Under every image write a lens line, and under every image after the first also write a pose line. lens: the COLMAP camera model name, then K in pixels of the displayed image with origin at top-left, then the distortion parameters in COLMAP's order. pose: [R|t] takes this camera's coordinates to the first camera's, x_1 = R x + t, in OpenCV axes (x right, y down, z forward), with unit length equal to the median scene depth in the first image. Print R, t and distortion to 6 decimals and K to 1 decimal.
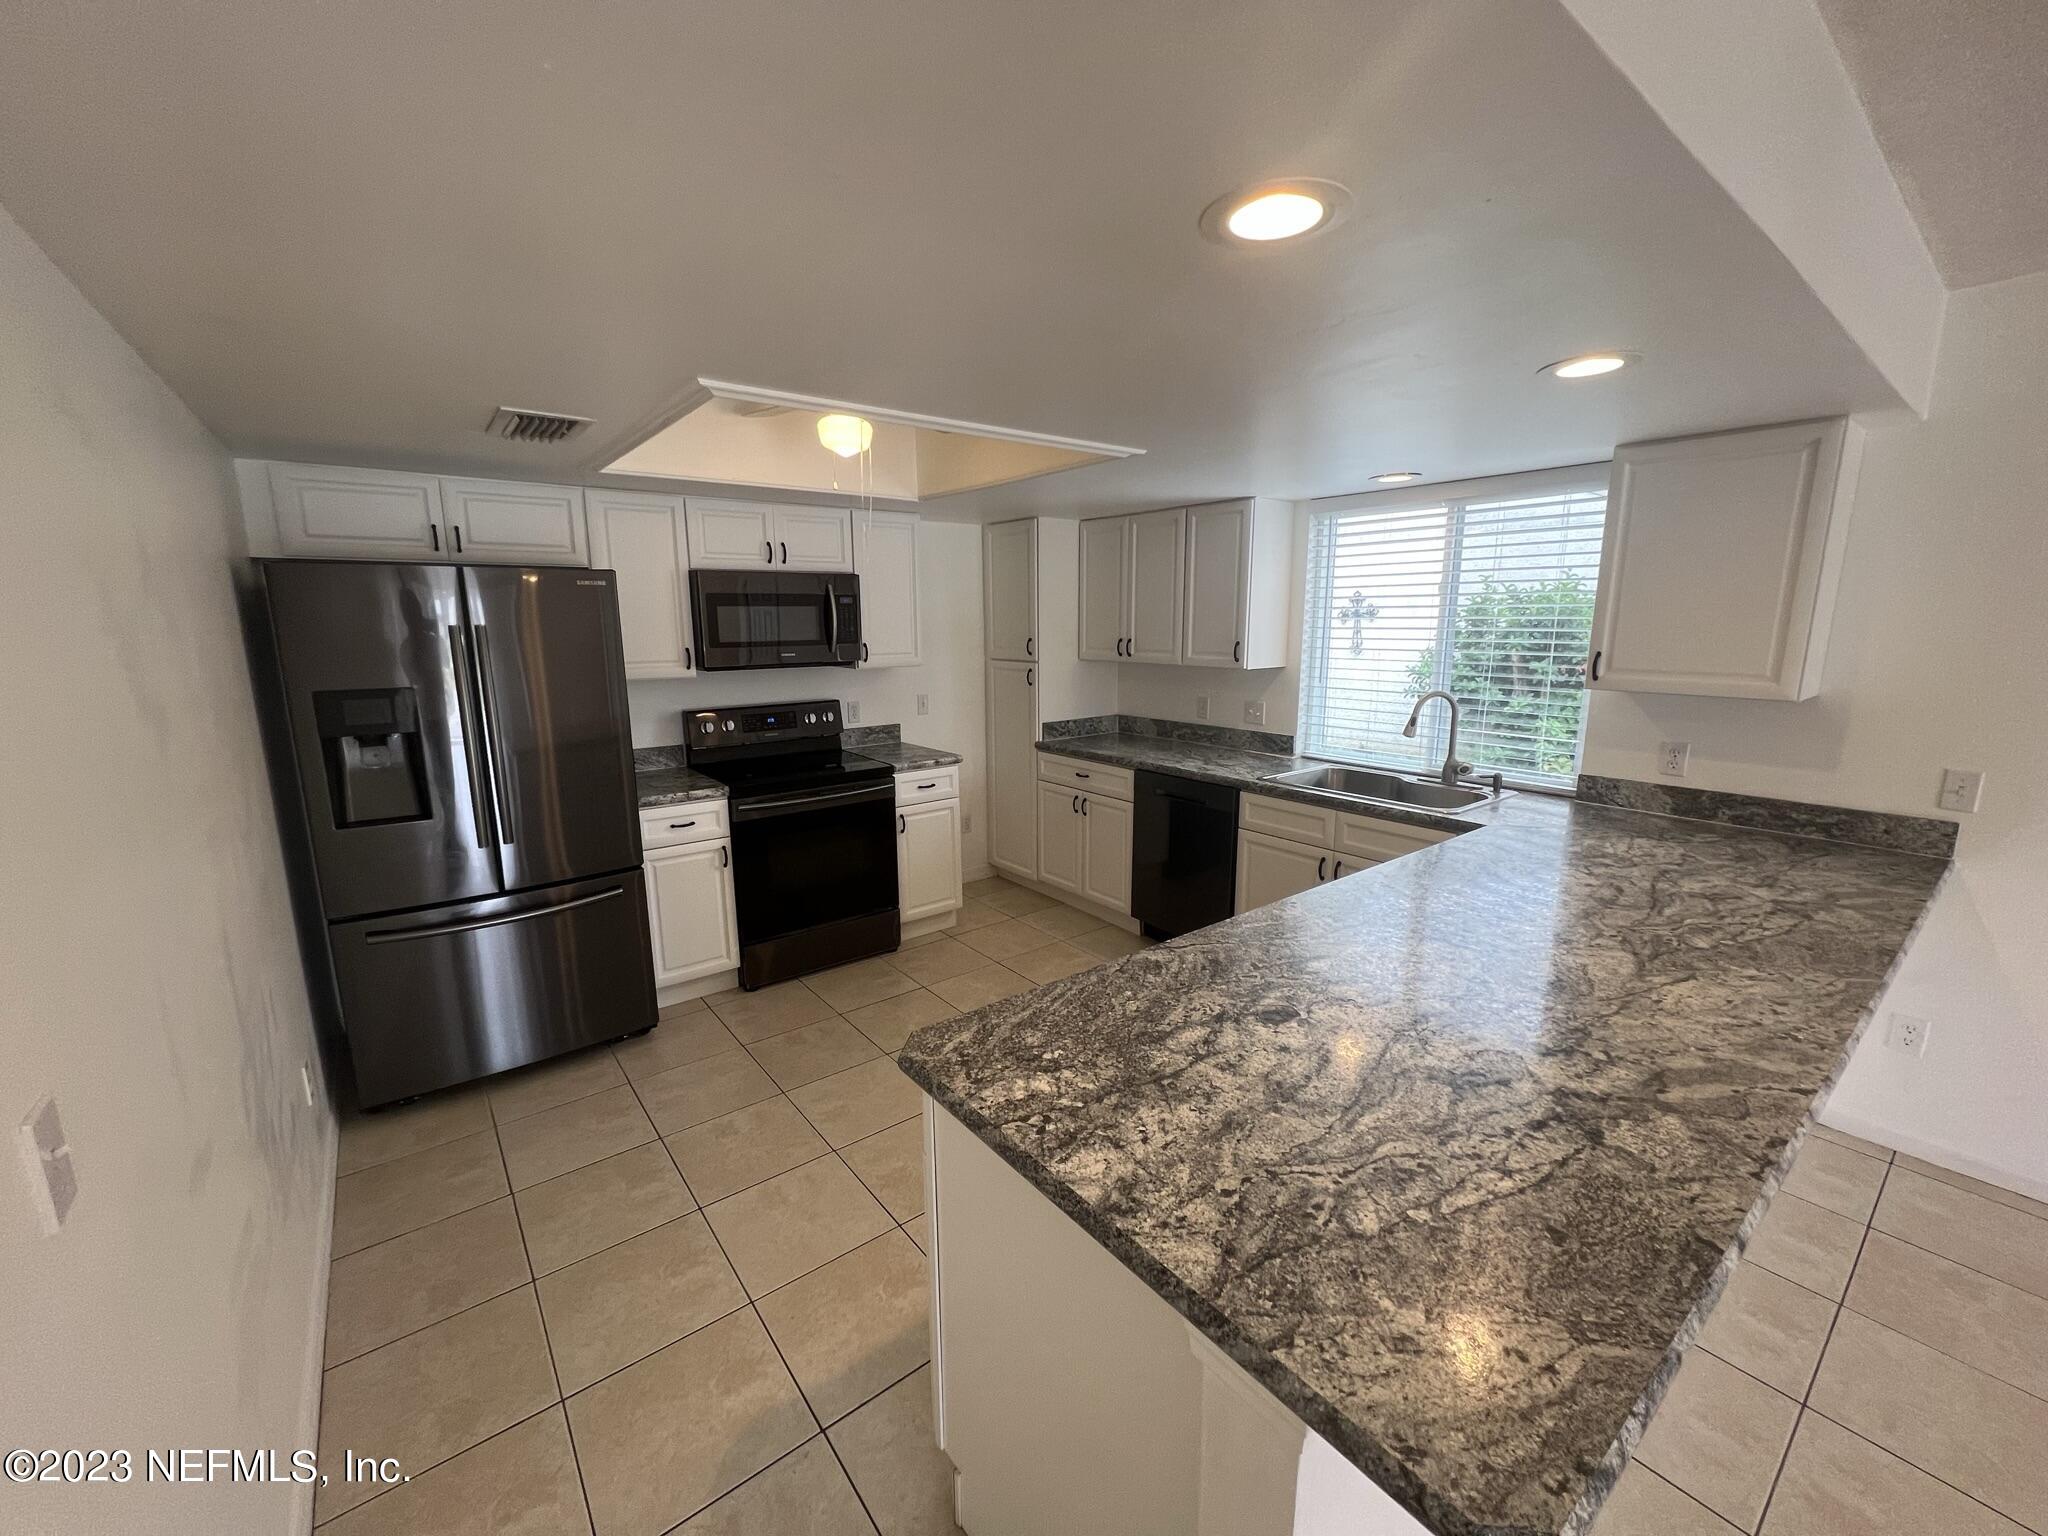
lens RADIAL K [[809.4, 0, 1024.0], [0, 809.4, 768.0], [0, 0, 1]] dist [-0.001148, 0.000145]
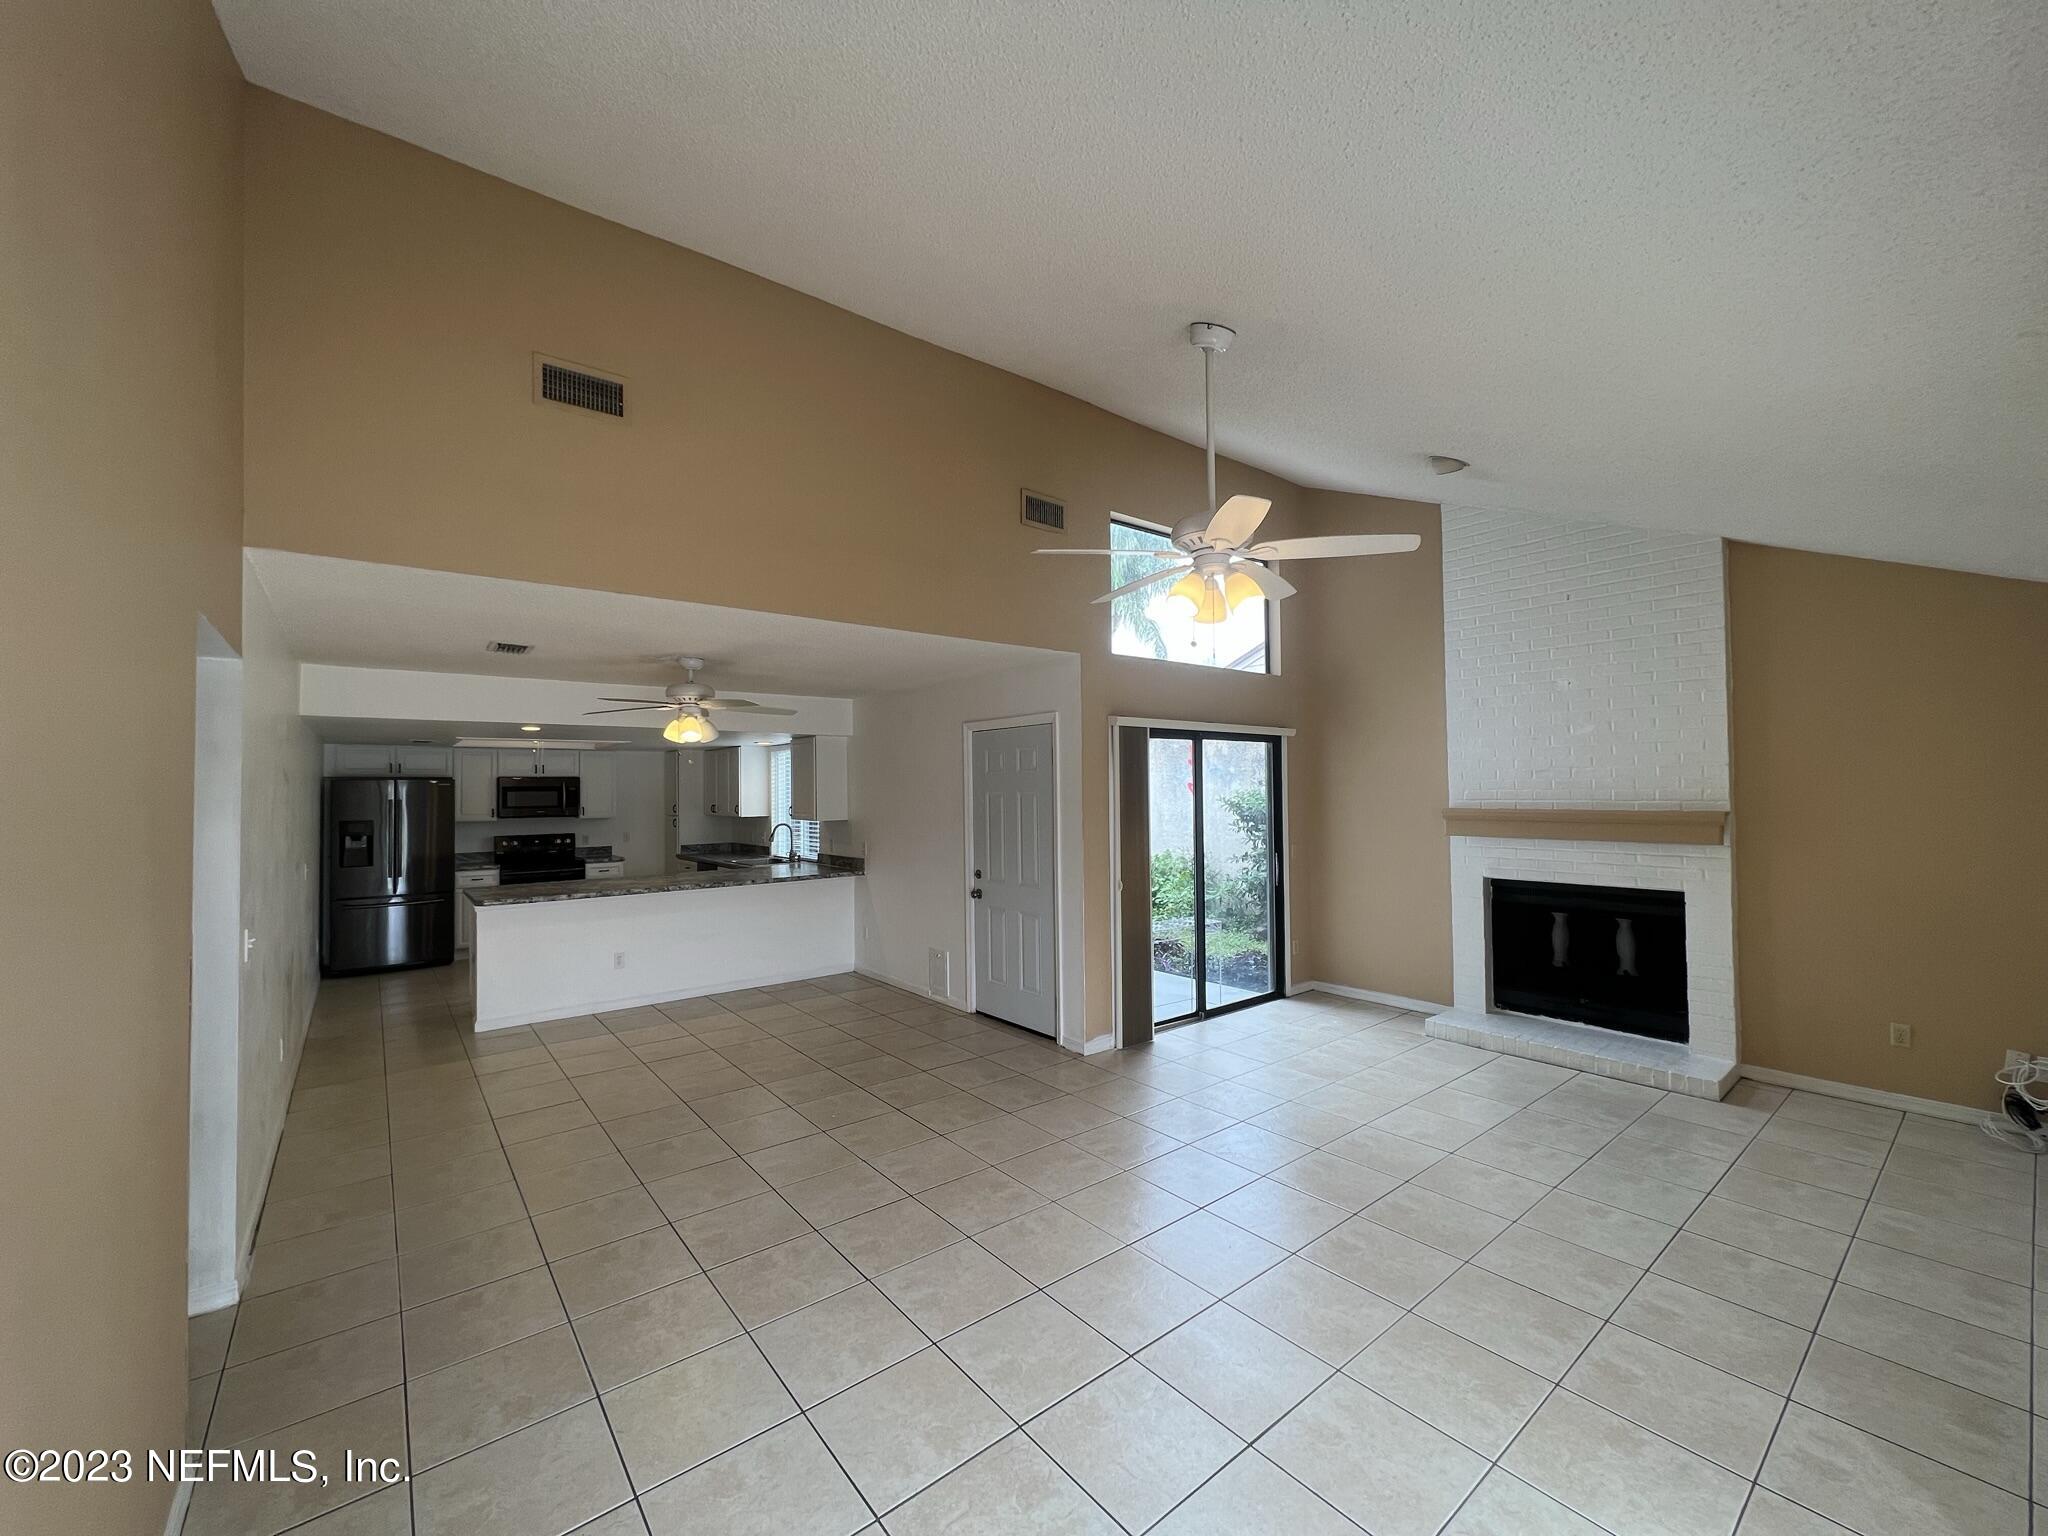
lens RADIAL K [[809.4, 0, 1024.0], [0, 809.4, 768.0], [0, 0, 1]] dist [-0.001148, 0.000145]
pose [[0.999703, -0.004350, 0.023993, 1.057076], [0.009376, 0.976884, -0.213563, 0.250431], [-0.022509, 0.213725, 0.976635, -1.348647]]
